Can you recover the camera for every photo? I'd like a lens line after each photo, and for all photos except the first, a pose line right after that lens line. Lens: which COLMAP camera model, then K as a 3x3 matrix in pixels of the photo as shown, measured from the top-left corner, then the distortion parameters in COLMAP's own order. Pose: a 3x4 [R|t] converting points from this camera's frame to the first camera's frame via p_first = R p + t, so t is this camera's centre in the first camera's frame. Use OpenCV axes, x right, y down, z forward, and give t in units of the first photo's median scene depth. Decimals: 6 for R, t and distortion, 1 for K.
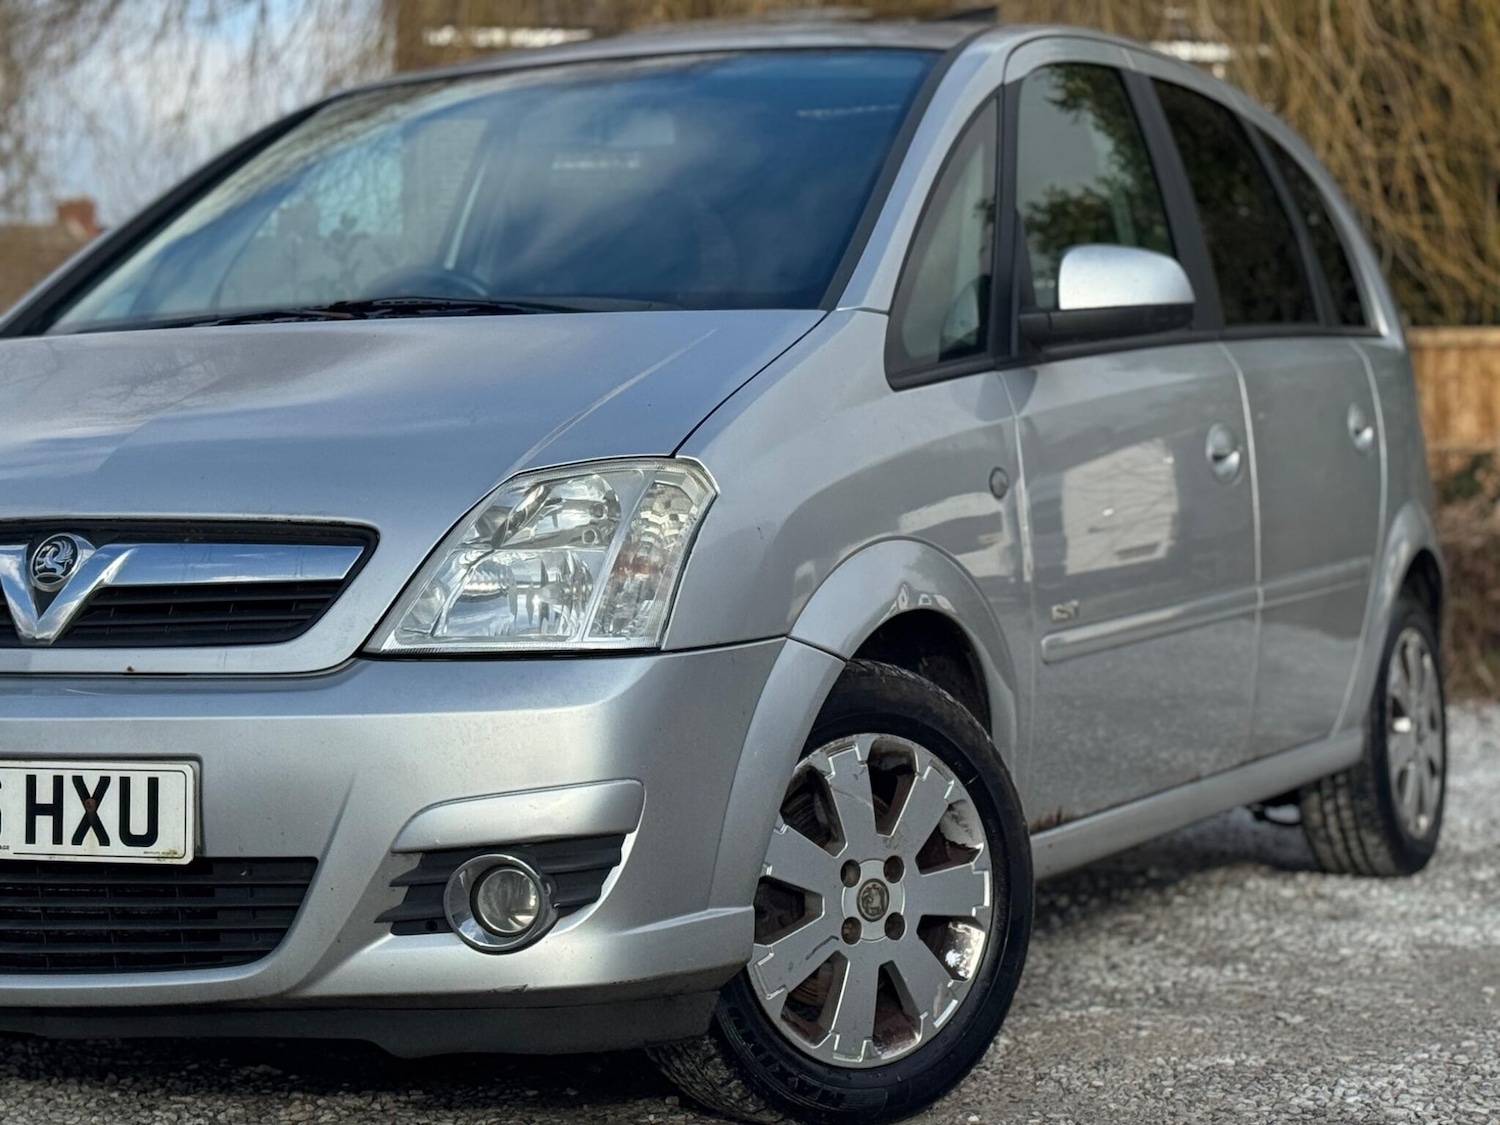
lens RADIAL K [[3201.8, 0, 750.0], [0, 3201.8, 562.5], [0, 0, 1]] dist [0.172888, 0.139142]
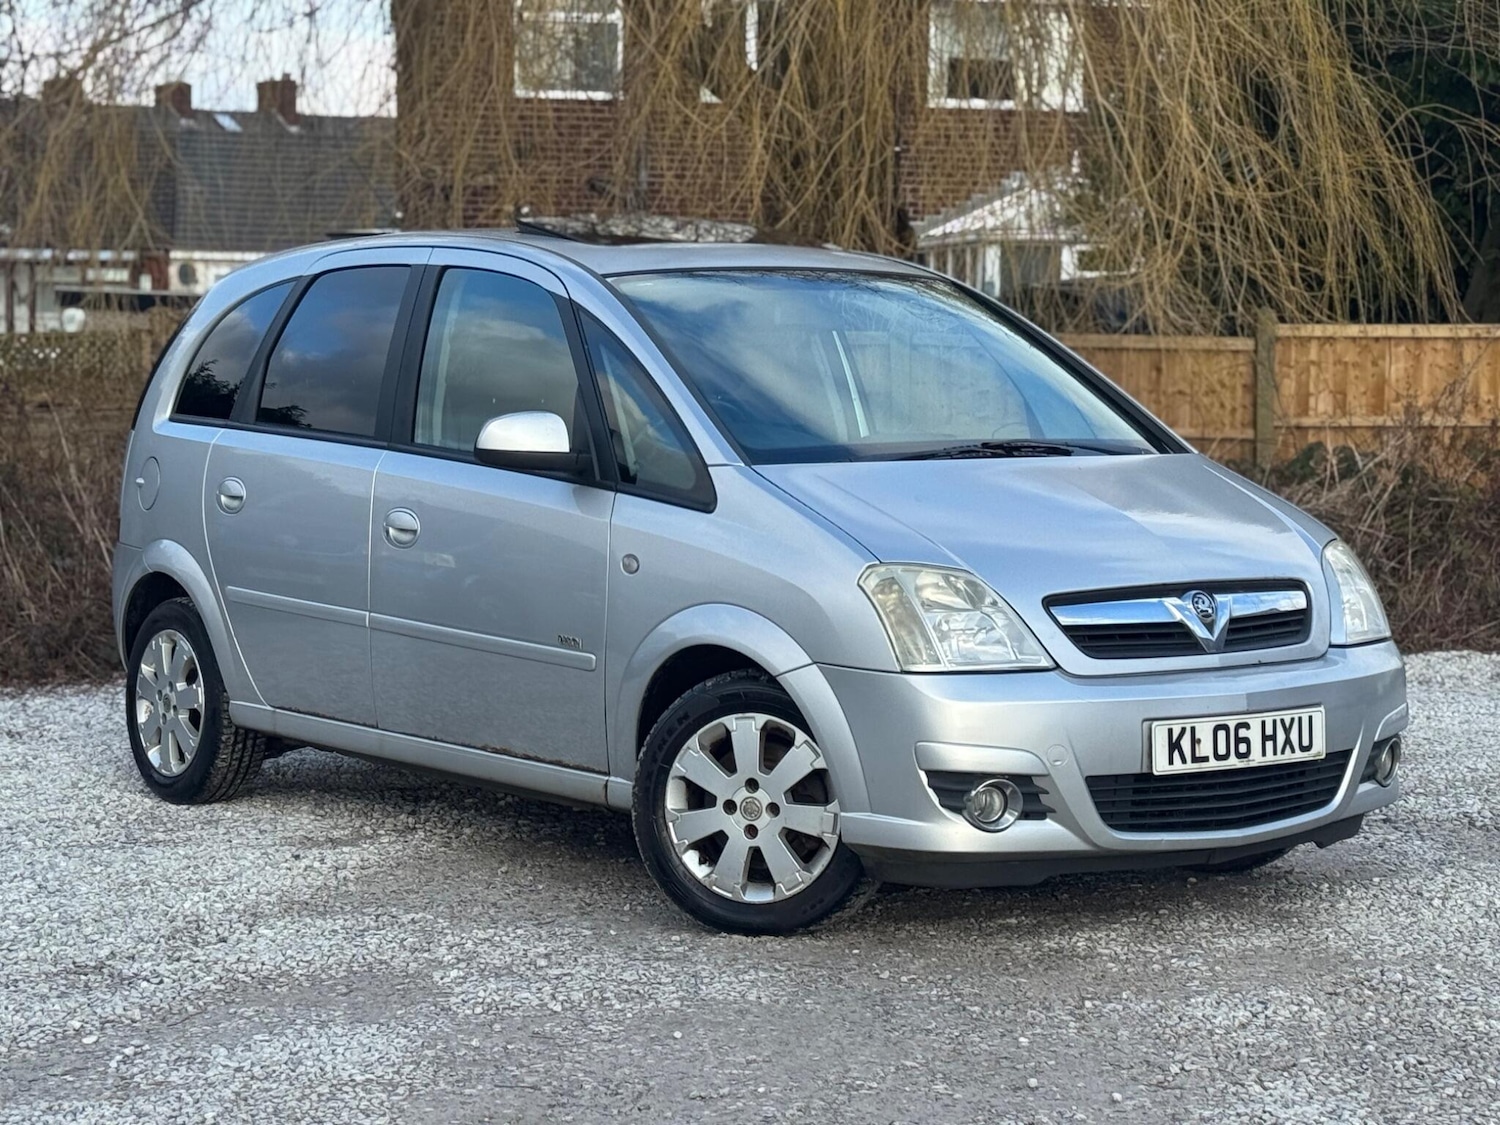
lens RADIAL K [[3198.9, 0, 743.7], [0, 3198.9, 566.6], [0, 0, 1]] dist [0.171882, 0.129935]
pose [[0.462691, -0.039845, 0.885624, -2.027867], [0.012523, 0.999184, 0.038411, -0.099928], [-0.886431, -0.006682, 0.462812, 0.405034]]
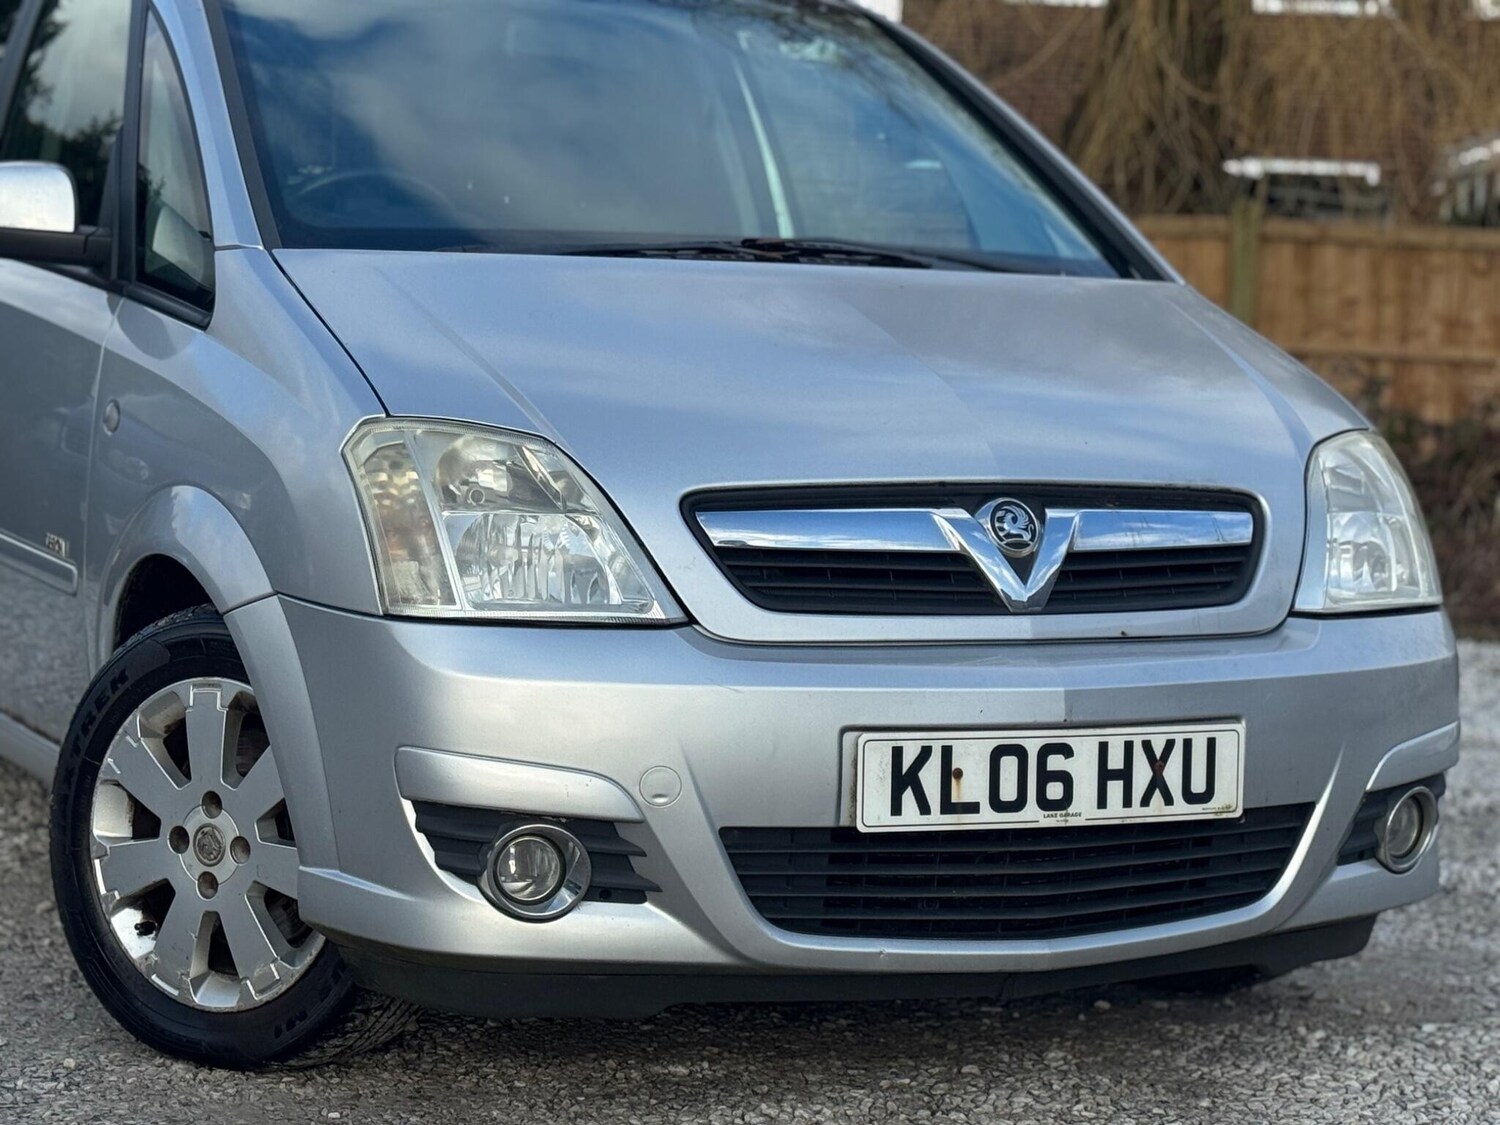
lens RADIAL K [[3201.8, 0, 750.0], [0, 3201.8, 562.5], [0, 0, 1]] dist [0.172888, 0.139142]
pose [[0.622775, -0.024082, 0.782030, -1.086409], [-0.027309, 0.998248, 0.052488, -0.040786], [-0.781924, -0.054044, 0.621027, 0.465497]]
